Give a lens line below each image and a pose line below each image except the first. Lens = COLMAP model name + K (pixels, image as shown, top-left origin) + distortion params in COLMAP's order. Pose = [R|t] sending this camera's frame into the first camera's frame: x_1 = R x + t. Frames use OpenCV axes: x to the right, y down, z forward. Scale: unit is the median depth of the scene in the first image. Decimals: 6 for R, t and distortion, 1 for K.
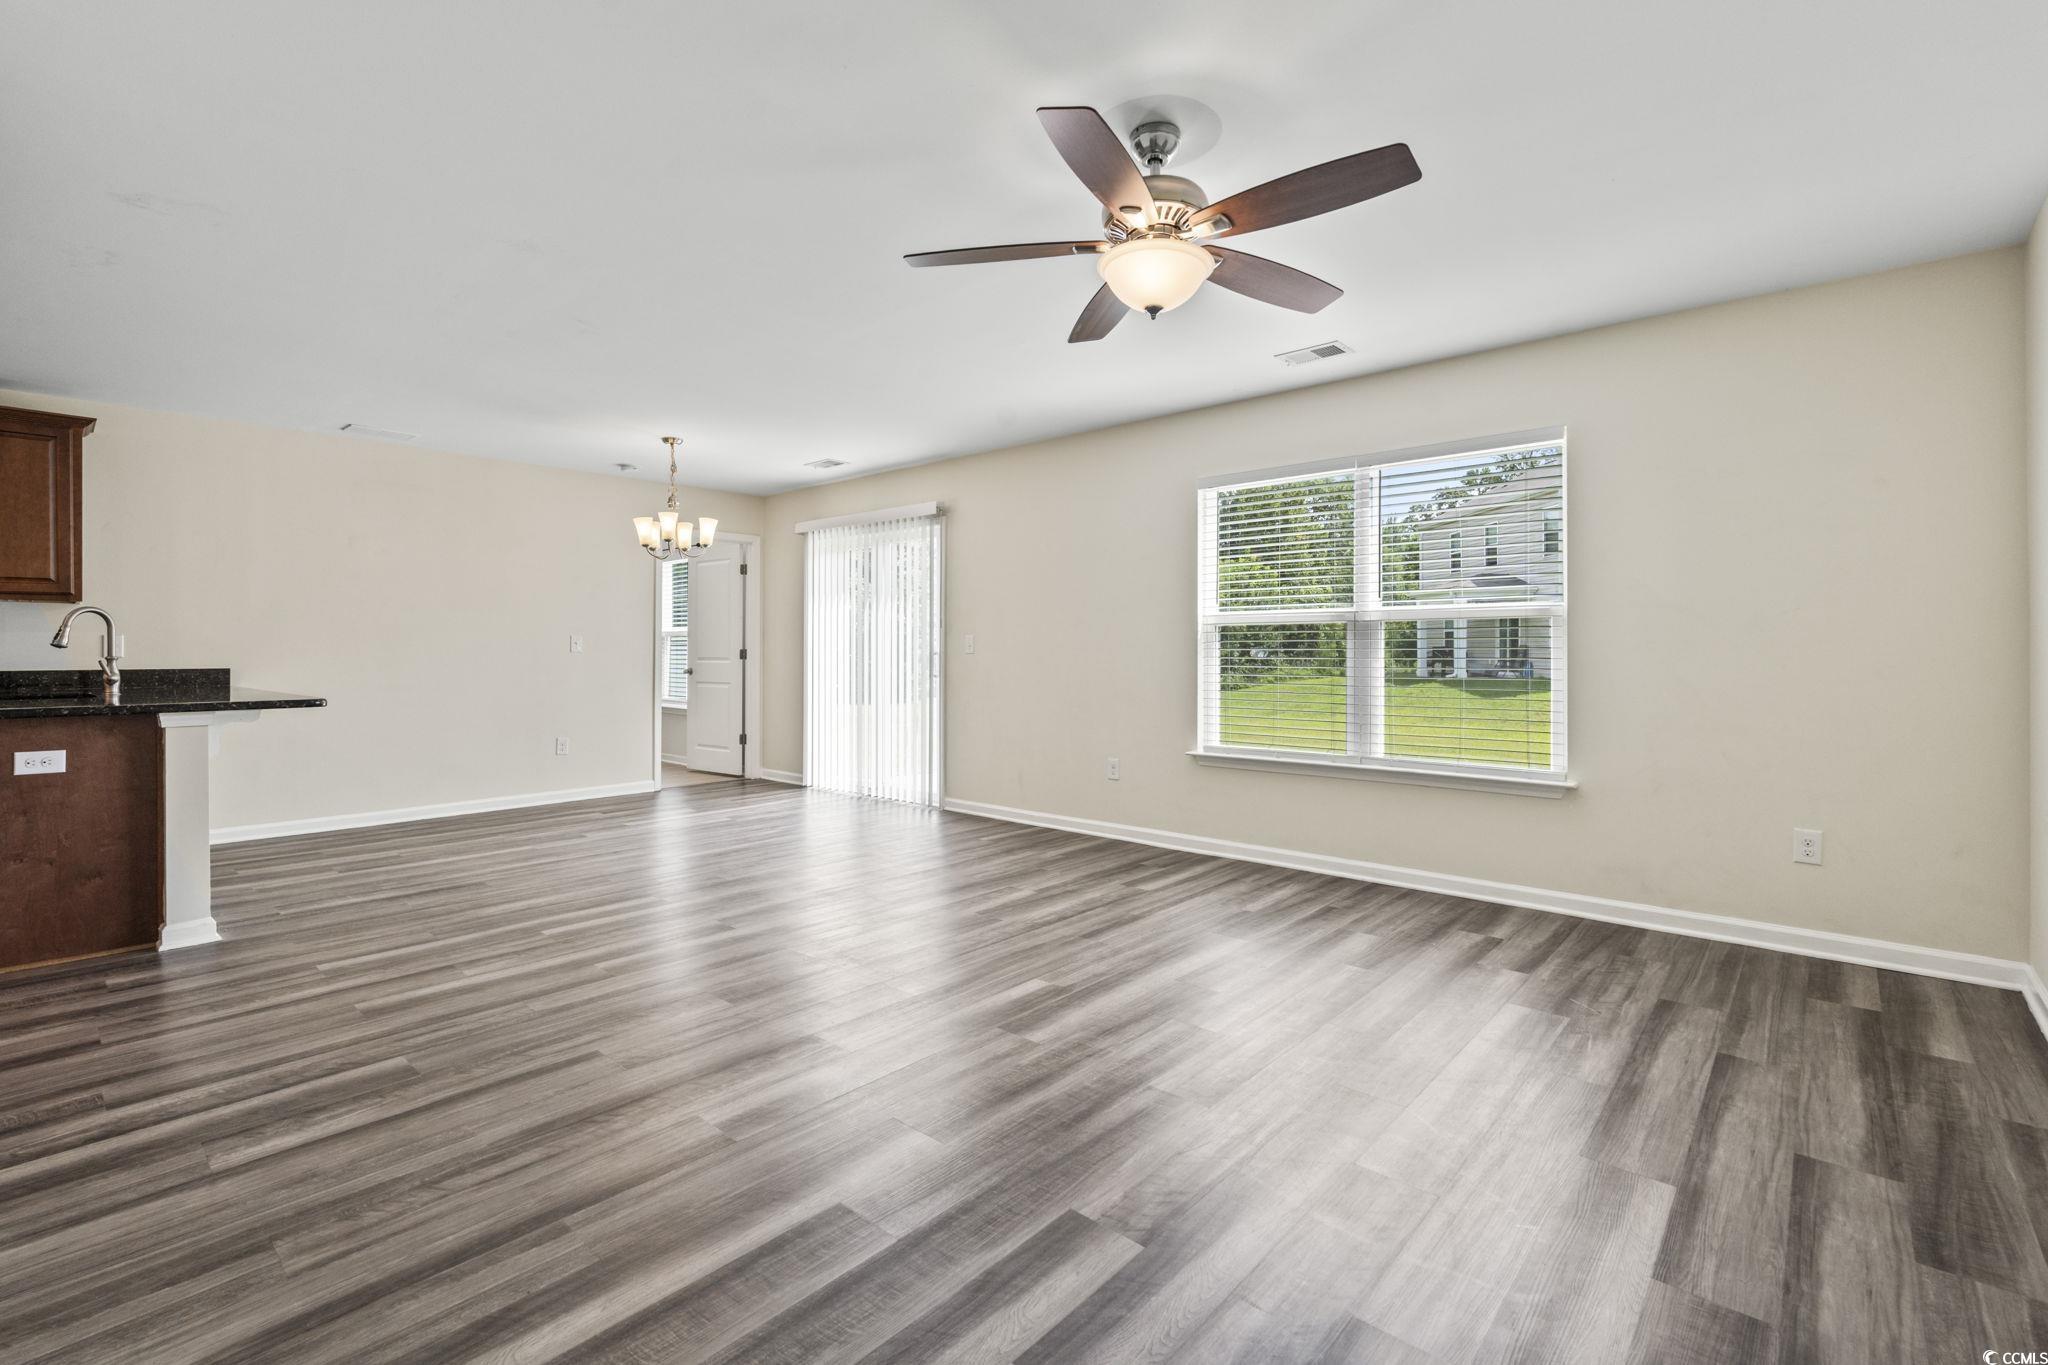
lens RADIAL K [[908.5, 0, 1030.1], [0, 908.5, 653.7], [0, 0, 1]] dist [-0.007341, 0.000357]
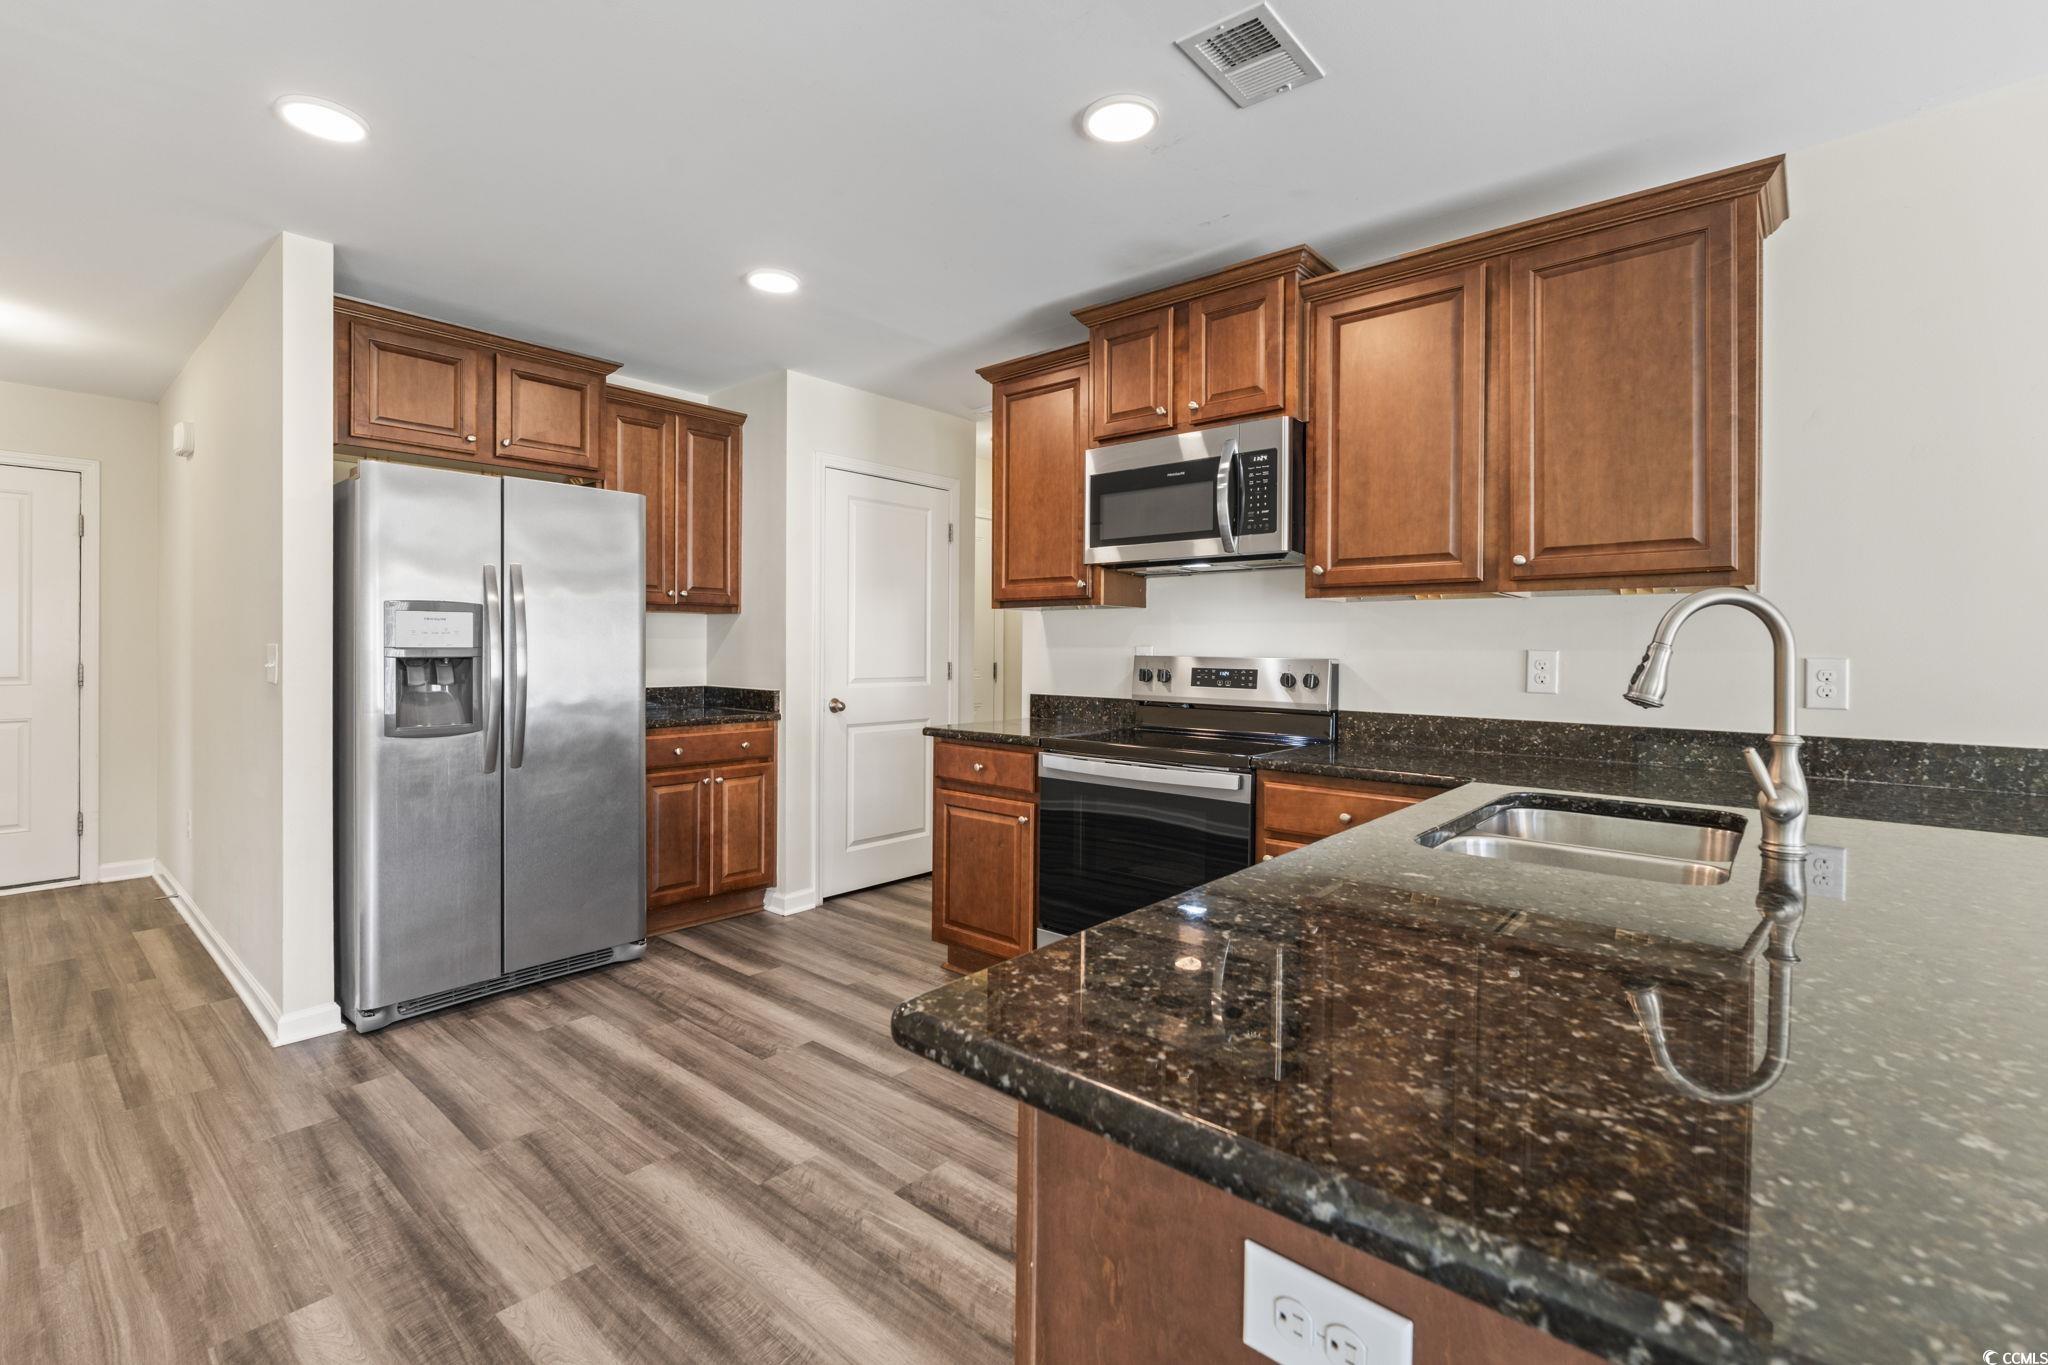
lens RADIAL K [[905.6, 0, 1022.8], [0, 905.6, 650.2], [0, 0, 1]] dist [-0.001934, 0.000445]
pose [[0.015586, 0.005827, -0.999862, -1.079546], [-0.008847, 0.999945, 0.005689, -0.043131], [0.999839, 0.008757, 0.015637, 1.120196]]
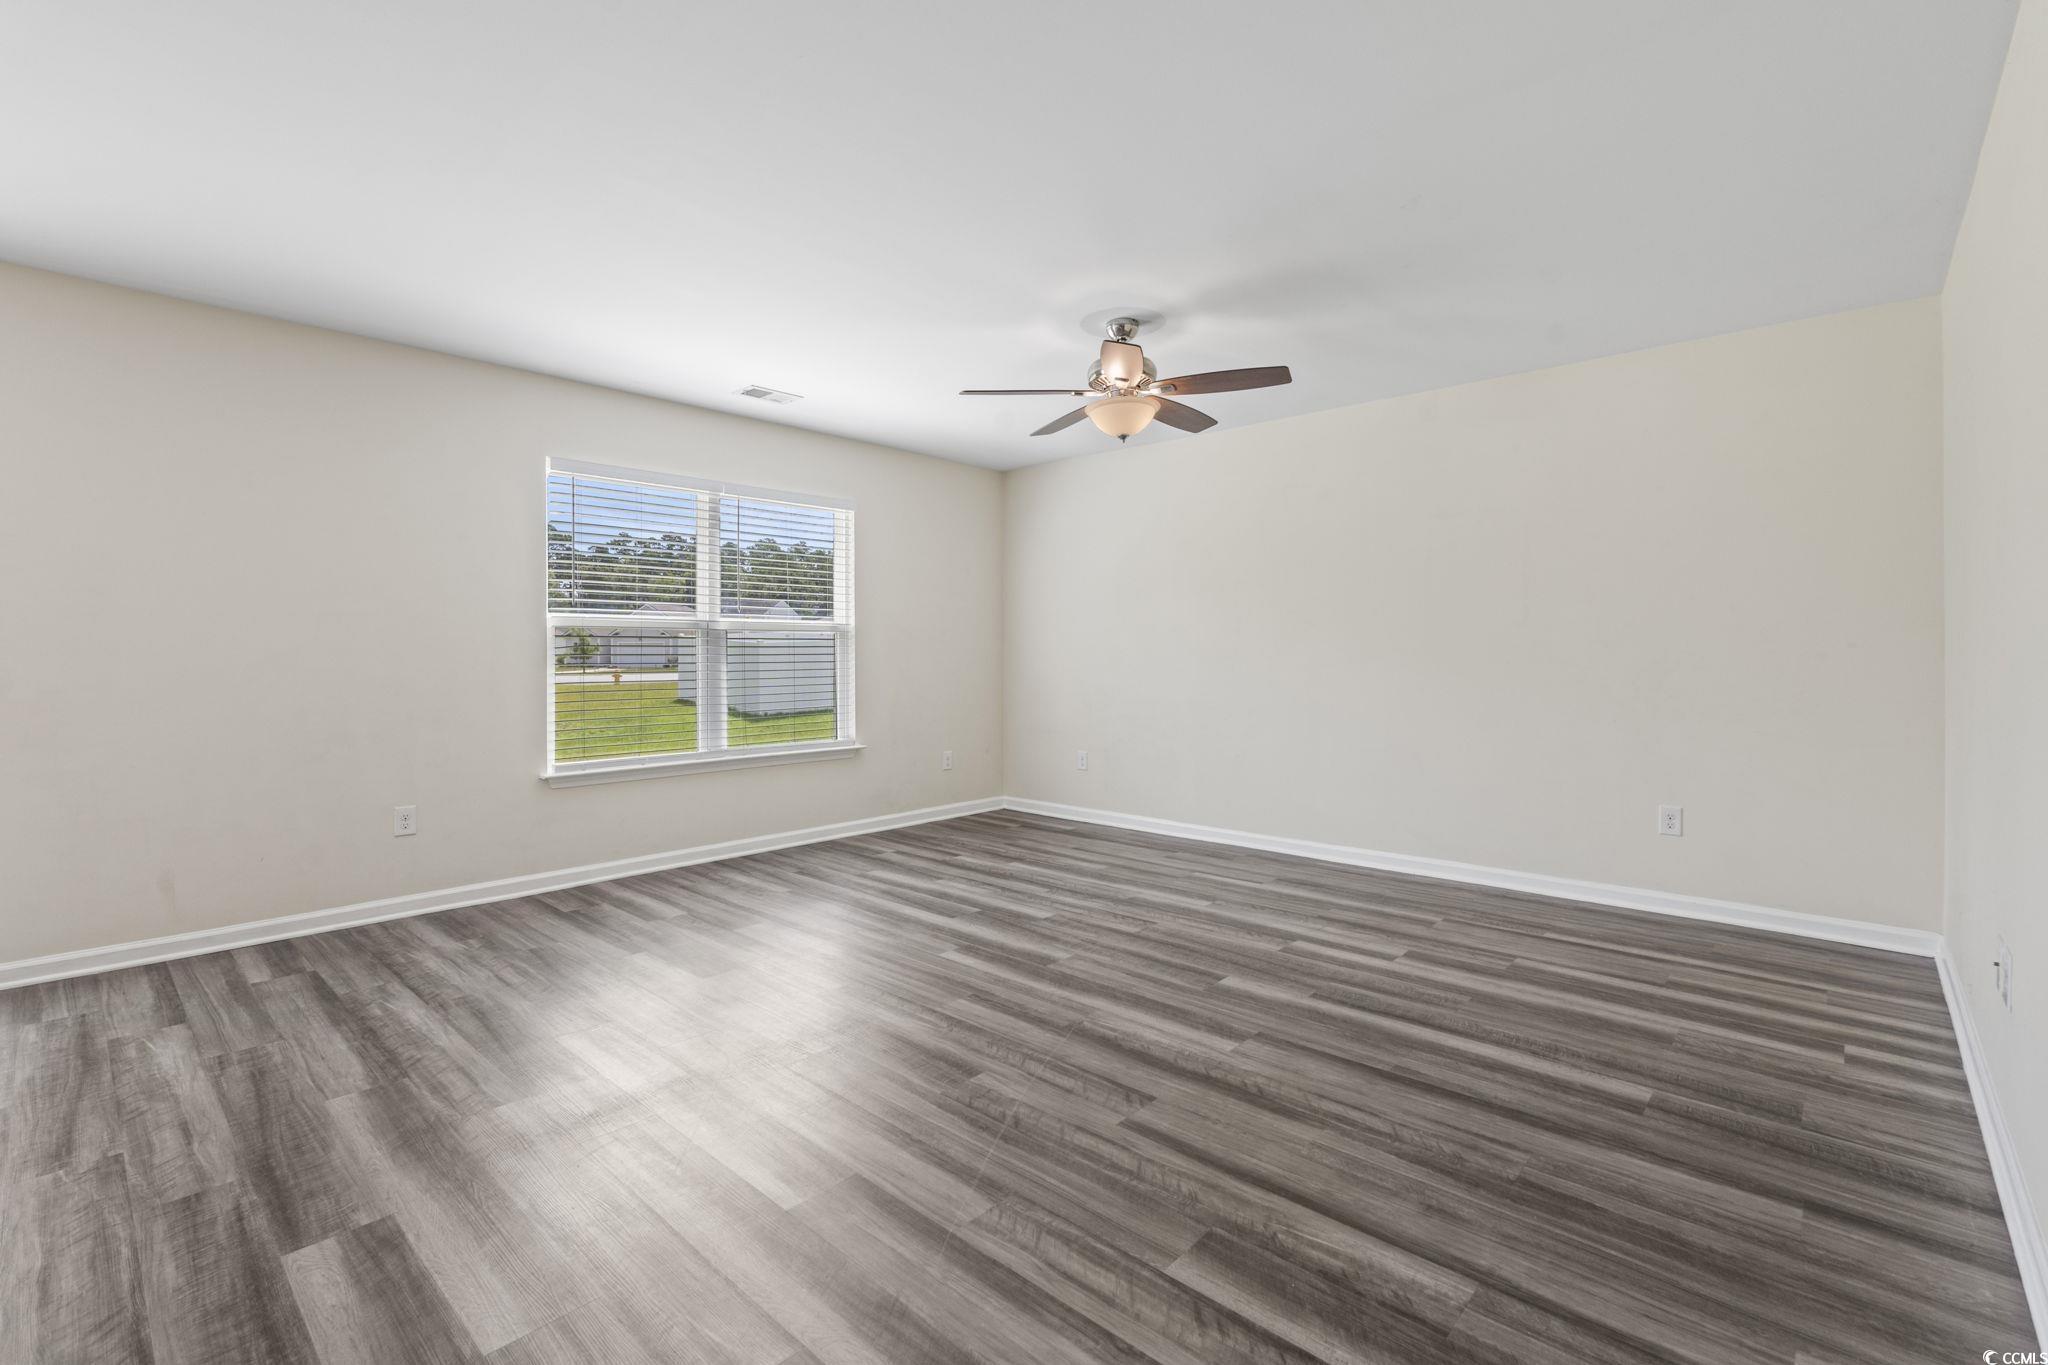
lens RADIAL K [[905.6, 0, 1022.8], [0, 905.6, 650.2], [0, 0, 1]] dist [-0.001934, 0.000445]
pose [[0.018685, 0.005263, 0.999812, -1.276488], [0.001998, 0.999984, -0.005301, -0.007074], [-0.999823, 0.002097, 0.018675, 1.021090]]
